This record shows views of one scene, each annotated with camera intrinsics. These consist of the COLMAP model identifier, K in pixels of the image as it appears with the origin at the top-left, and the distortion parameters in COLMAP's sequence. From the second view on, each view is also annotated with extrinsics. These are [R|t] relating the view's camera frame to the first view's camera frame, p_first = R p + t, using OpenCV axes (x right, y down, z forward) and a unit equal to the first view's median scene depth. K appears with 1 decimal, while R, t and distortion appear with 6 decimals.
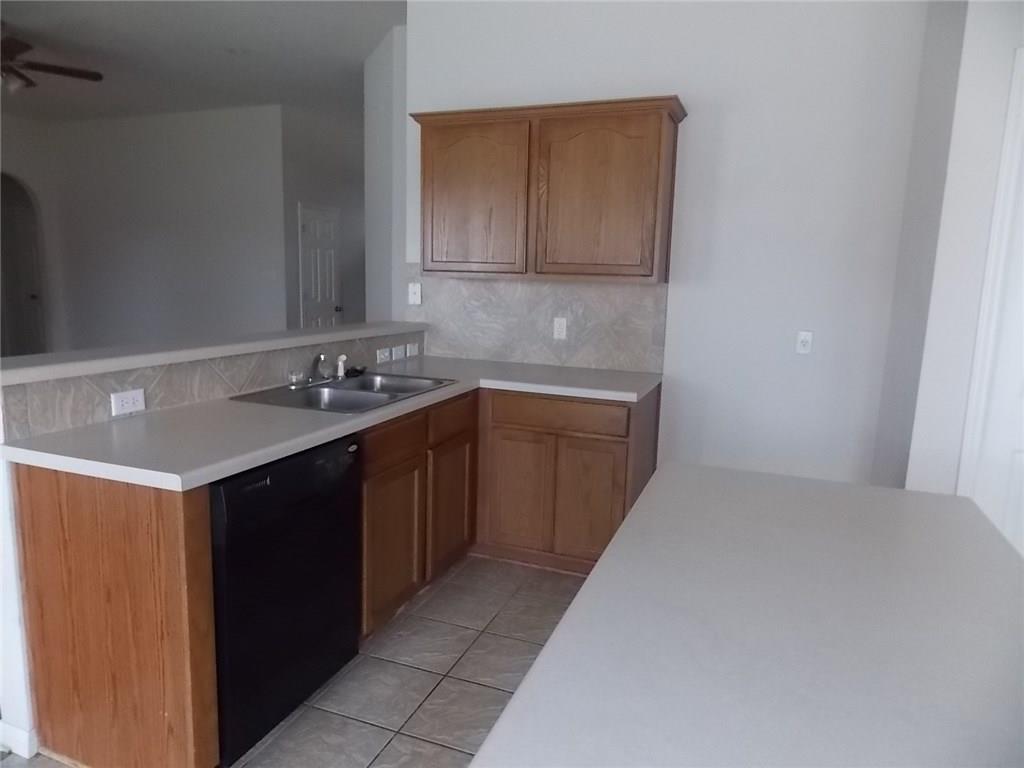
lens RADIAL K [[689.0, 0, 512.0], [0, 689.0, 384.0], [0, 0, 1]] dist [0.001166, 0.003297]
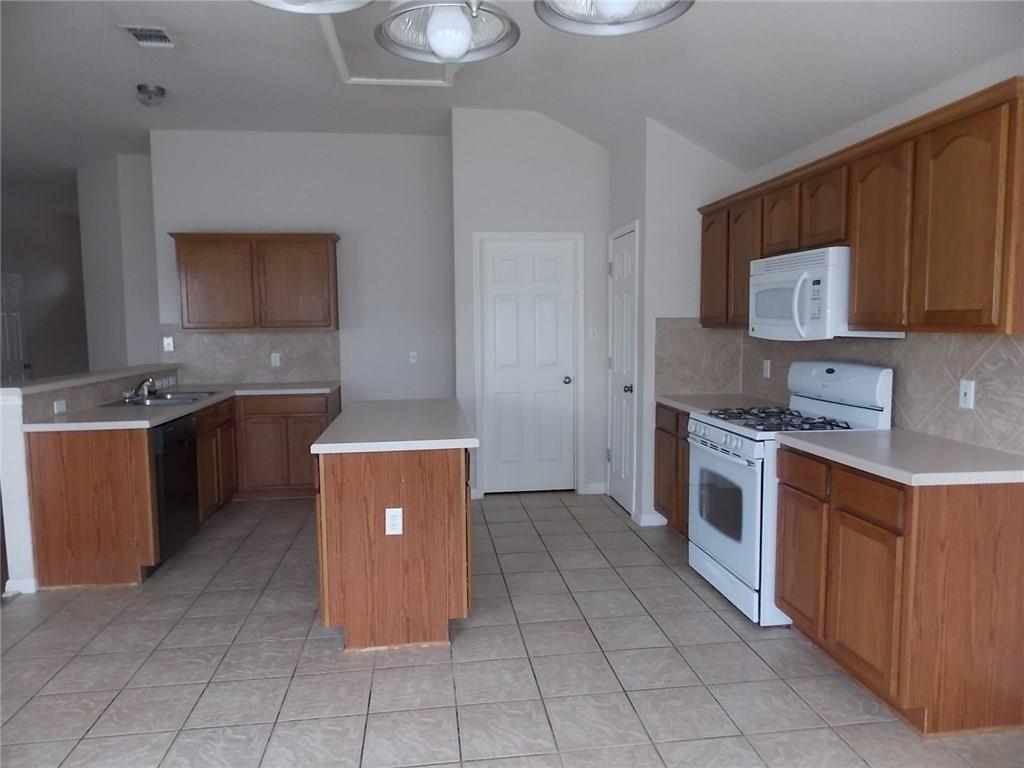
lens RADIAL K [[689.0, 0, 512.0], [0, 689.0, 384.0], [0, 0, 1]] dist [0.001166, 0.003297]
pose [[0.880963, -0.081497, 0.466114, -0.227667], [0.111130, 0.993139, -0.036395, 0.111077], [-0.459950, 0.083862, 0.883976, -0.793404]]
